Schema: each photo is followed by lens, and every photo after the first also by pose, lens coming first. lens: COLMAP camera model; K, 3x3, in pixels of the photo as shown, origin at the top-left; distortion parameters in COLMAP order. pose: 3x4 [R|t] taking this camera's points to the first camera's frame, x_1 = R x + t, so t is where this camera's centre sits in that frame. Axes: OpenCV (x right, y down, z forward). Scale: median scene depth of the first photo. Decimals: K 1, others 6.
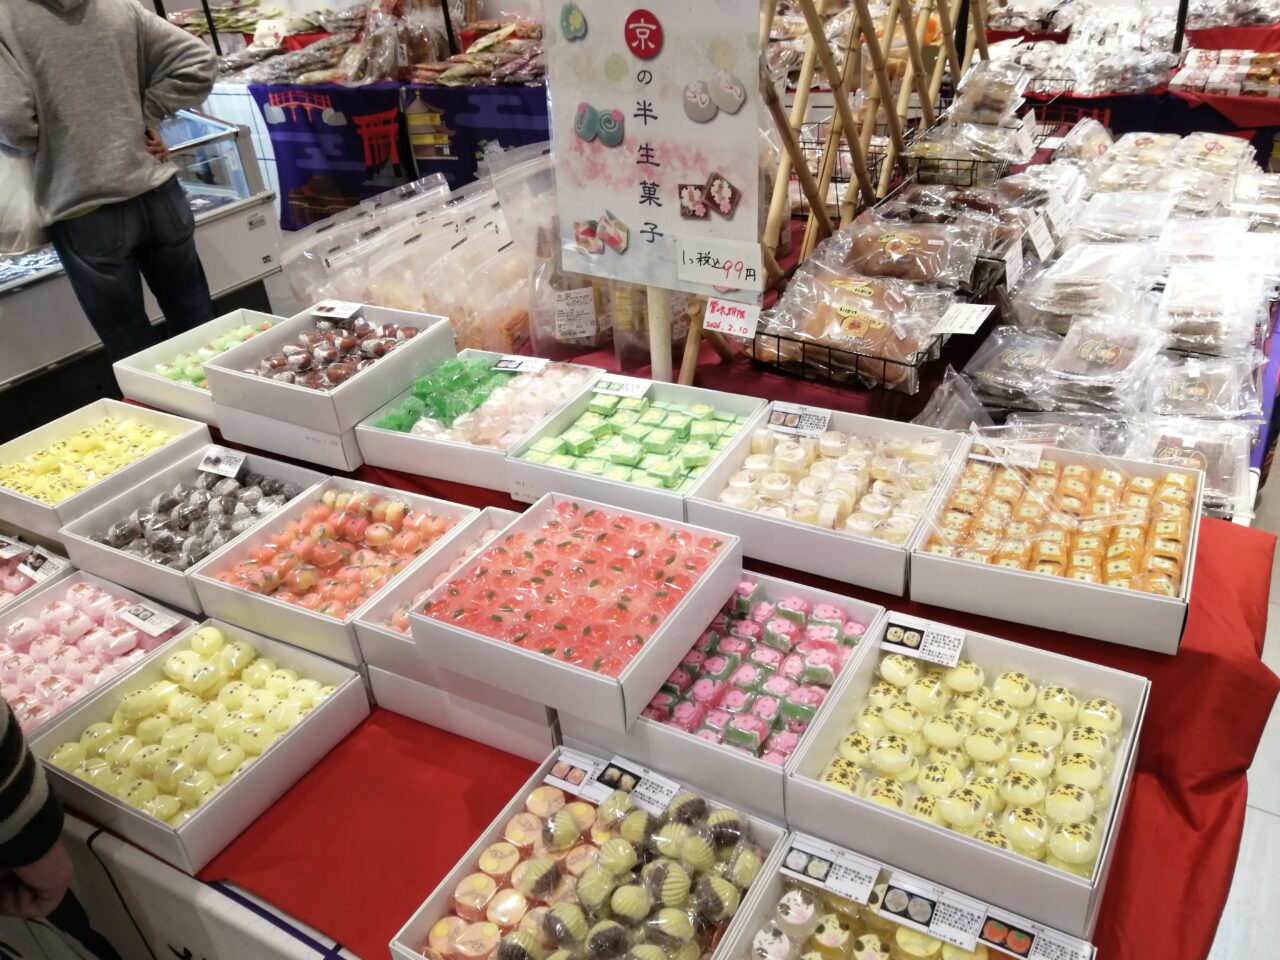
lens RADIAL K [[1004.5, 0, 635.1], [0, 1004.5, 429.2], [0, 0, 1]] dist [-0.044577, 0.046604]
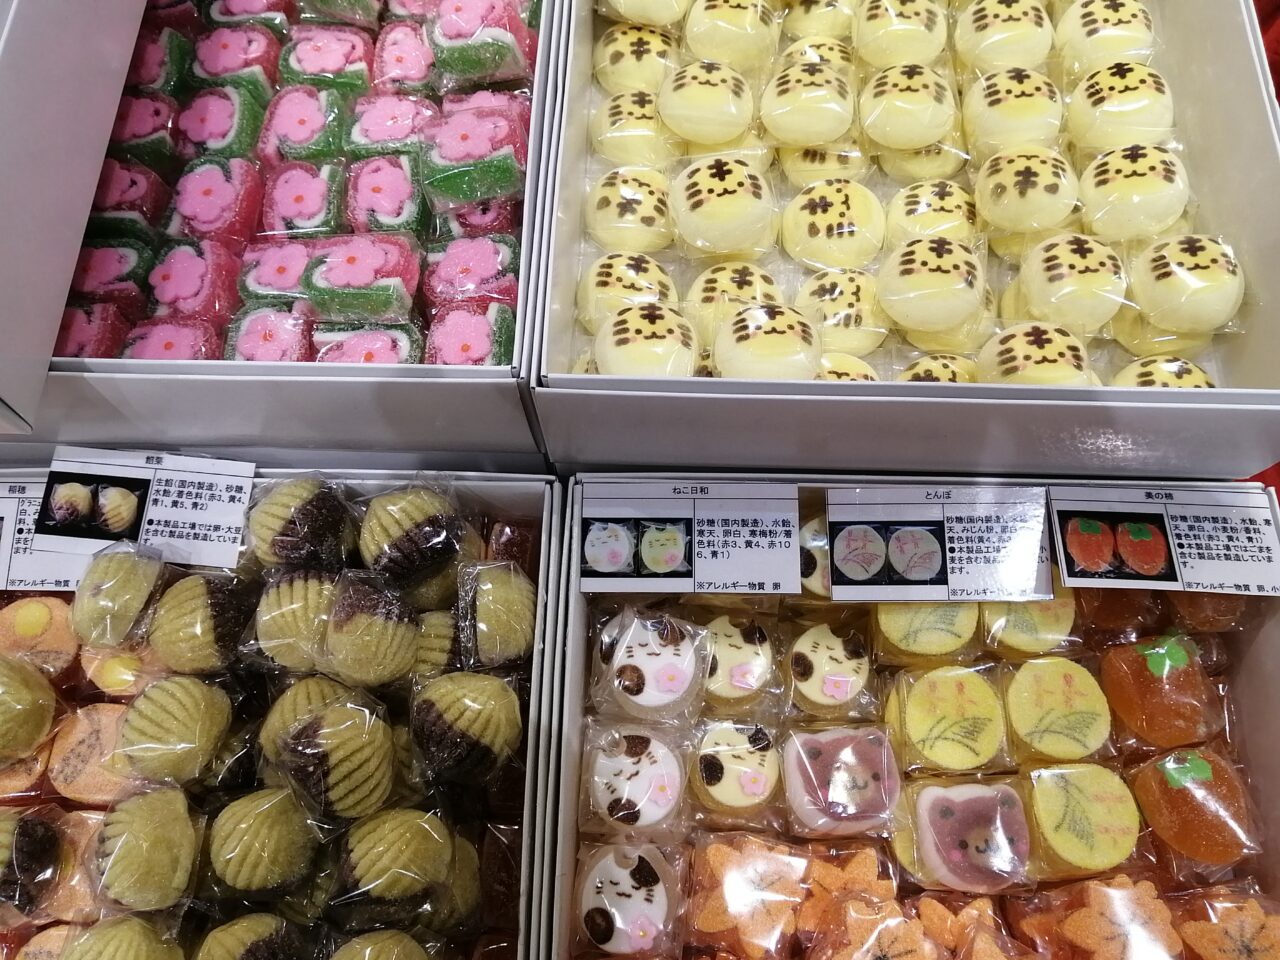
lens RADIAL K [[1004.5, 0, 635.1], [0, 1004.5, 429.2], [0, 0, 1]] dist [-0.044577, 0.046604]
pose [[0.860136, -0.427798, 0.277767, 0.072155], [0.167766, 0.751553, 0.637983, 0.124819], [-0.481685, -0.502152, 0.718208, 0.669673]]
